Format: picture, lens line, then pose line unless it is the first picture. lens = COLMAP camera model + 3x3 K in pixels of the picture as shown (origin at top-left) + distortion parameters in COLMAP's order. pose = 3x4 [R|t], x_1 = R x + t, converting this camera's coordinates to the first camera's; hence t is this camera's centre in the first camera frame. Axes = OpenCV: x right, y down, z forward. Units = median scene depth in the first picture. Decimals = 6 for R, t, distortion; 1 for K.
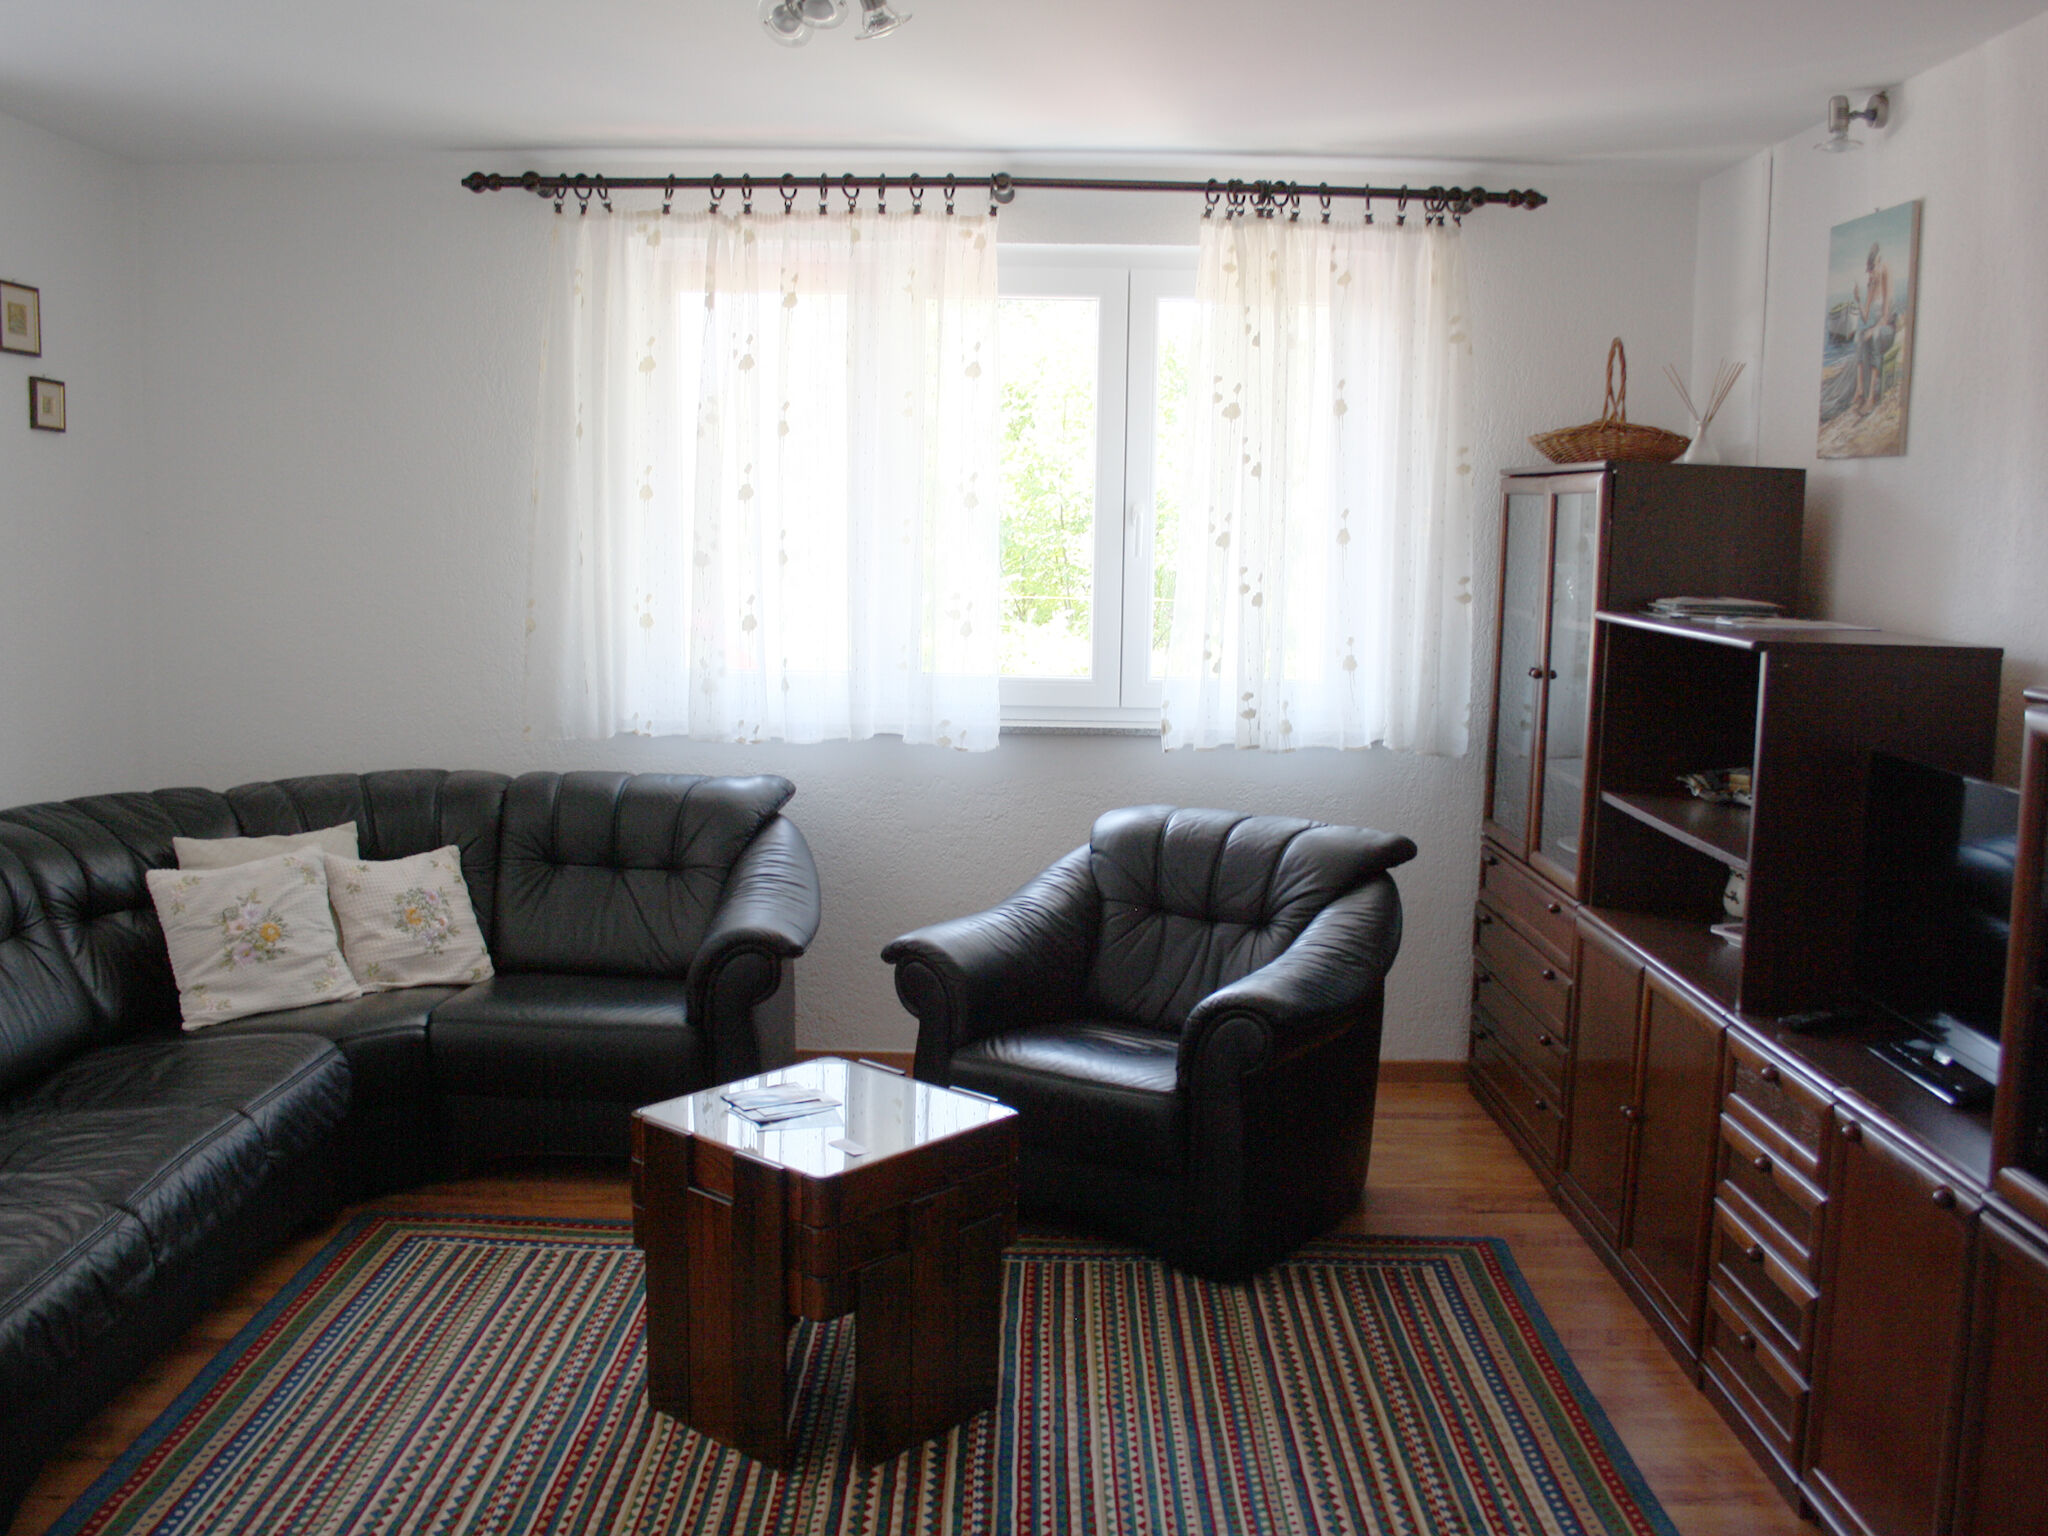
lens RADIAL K [[1921.0, 0, 1013.8], [0, 1921.0, 775.3], [0, 0, 1]] dist [-0.152031, 0.135339]
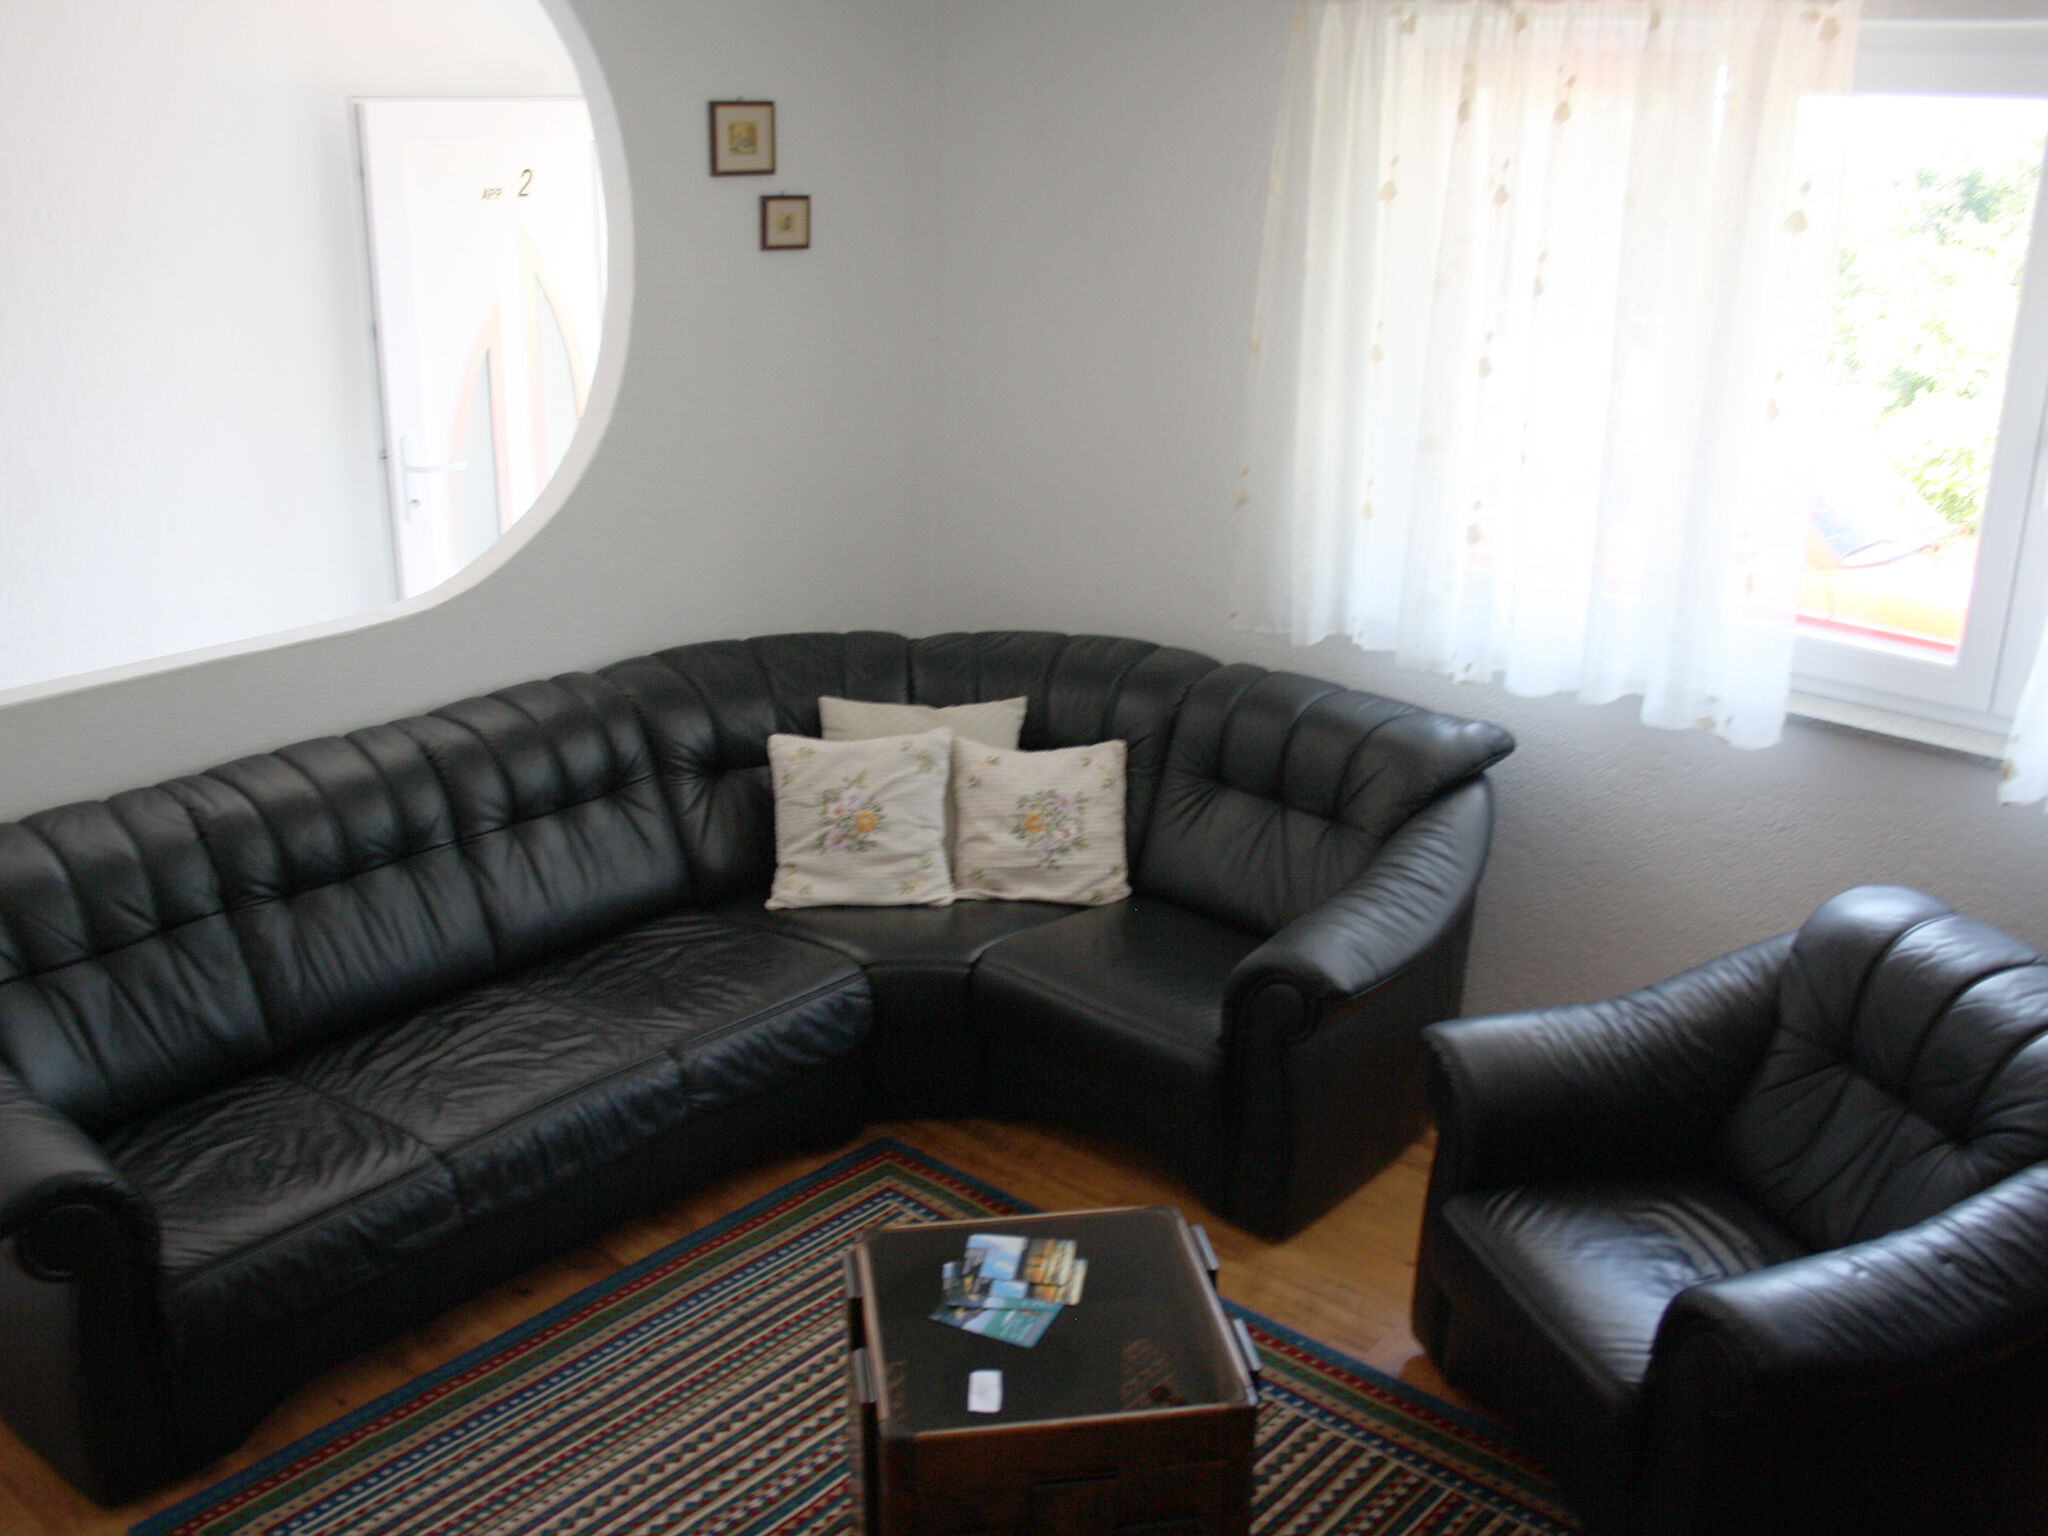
lens RADIAL K [[1921.0, 0, 1013.8], [0, 1921.0, 775.3], [0, 0, 1]] dist [-0.152031, 0.135339]
pose [[0.758588, 0.213969, -0.615436, 0.242693], [-0.086598, 0.969271, 0.230247, -0.162360], [0.645791, -0.121367, 0.753807, 0.308798]]
